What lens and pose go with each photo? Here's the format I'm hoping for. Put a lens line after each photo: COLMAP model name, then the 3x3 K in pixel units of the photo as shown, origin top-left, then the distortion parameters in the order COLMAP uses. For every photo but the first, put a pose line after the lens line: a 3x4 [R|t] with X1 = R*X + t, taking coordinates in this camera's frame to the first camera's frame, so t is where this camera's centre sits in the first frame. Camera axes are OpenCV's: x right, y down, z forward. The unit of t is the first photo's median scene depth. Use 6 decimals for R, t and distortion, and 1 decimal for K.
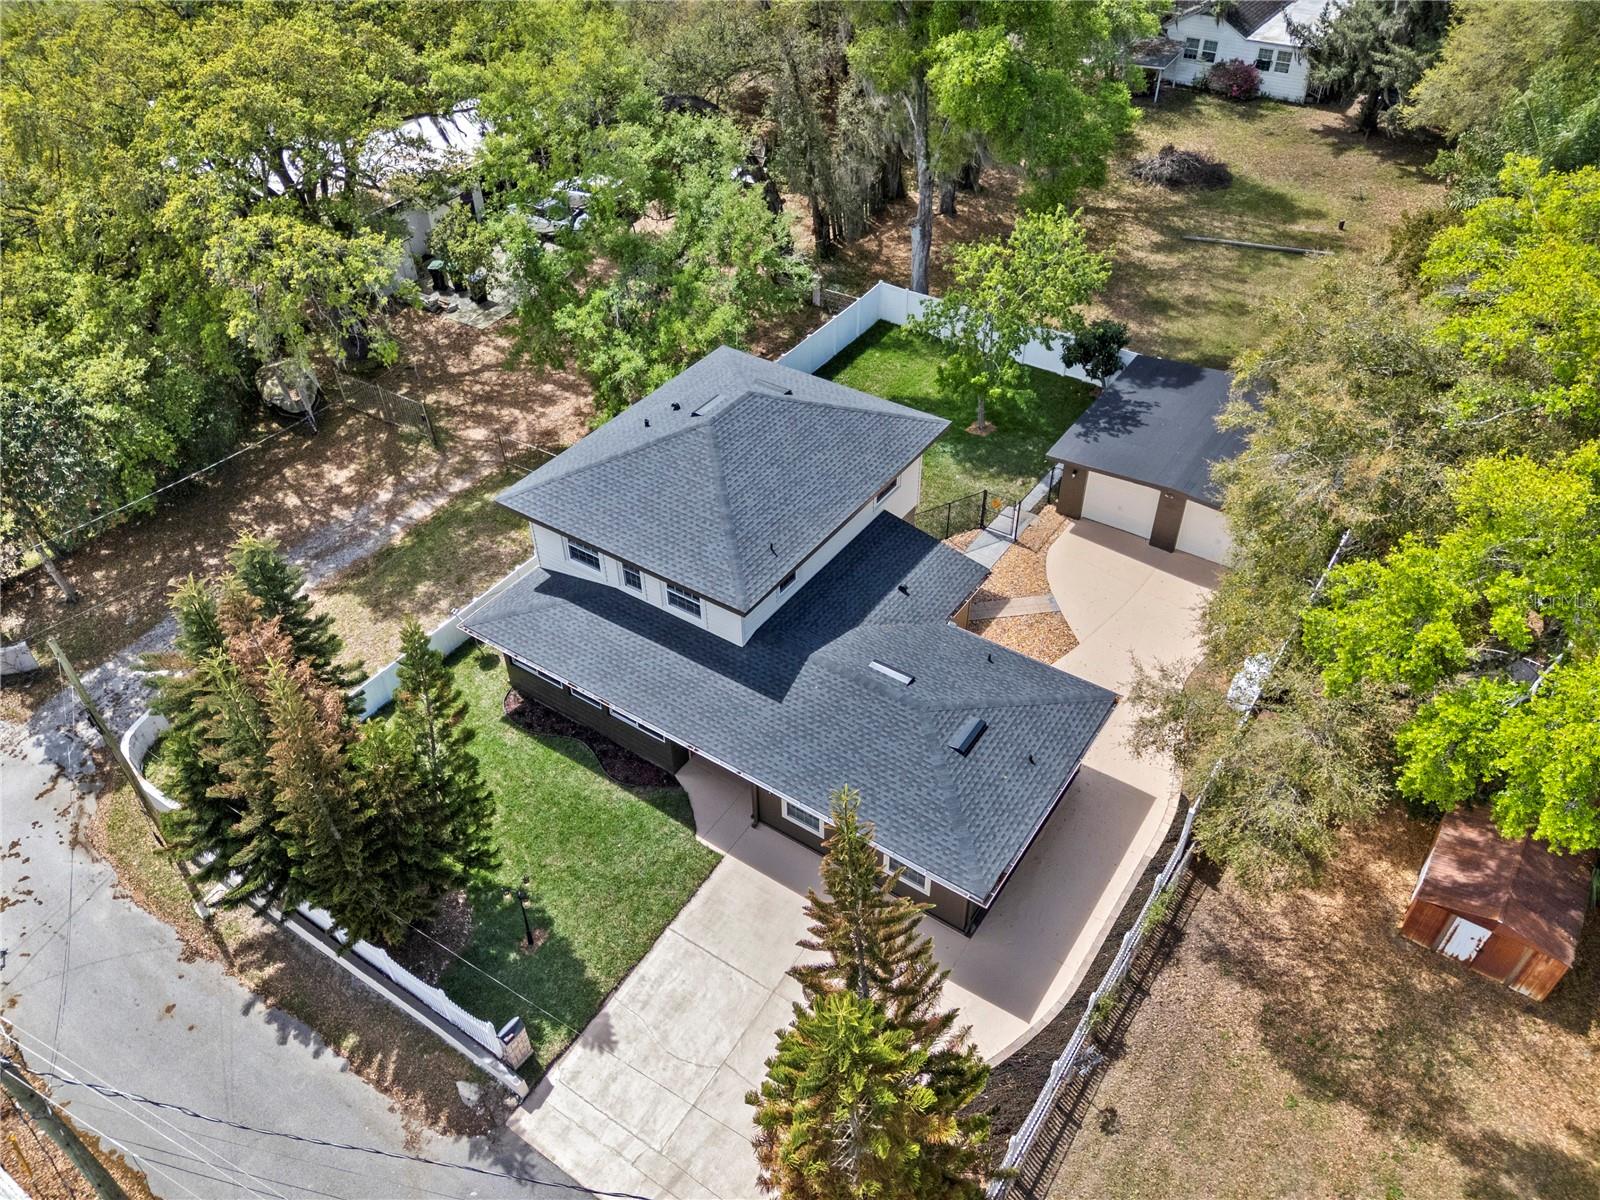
lens RADIAL K [[1177.3, 0, 800.0], [0, 1177.3, 600.0], [0, 0, 1]] dist [0.035372, 0.001054]
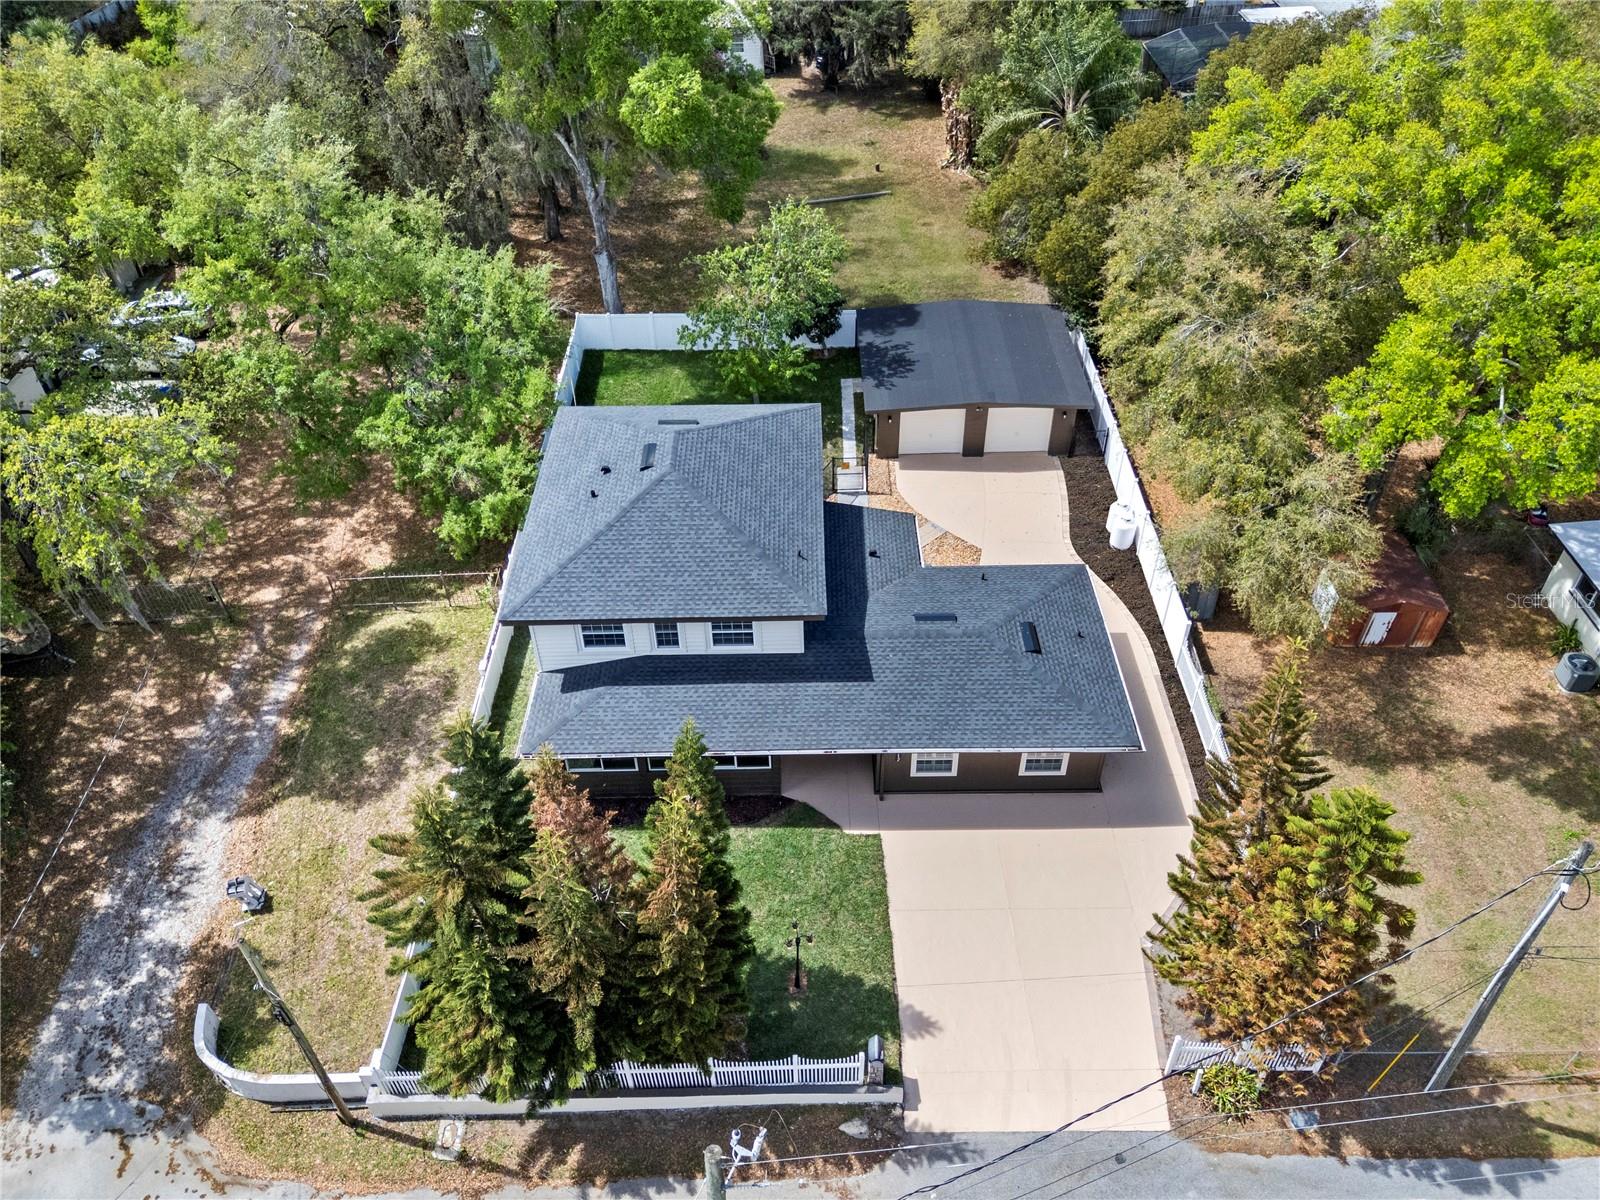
lens RADIAL K [[1167.6, 0, 800.0], [0, 1167.6, 600.0], [0, 0, 1]] dist [0.047121, -0.009858]
pose [[0.825571, -0.374366, 0.422235, -0.437135], [0.373697, 0.923365, 0.088015, -0.089416], [-0.422827, 0.085125, 0.902204, 0.042525]]
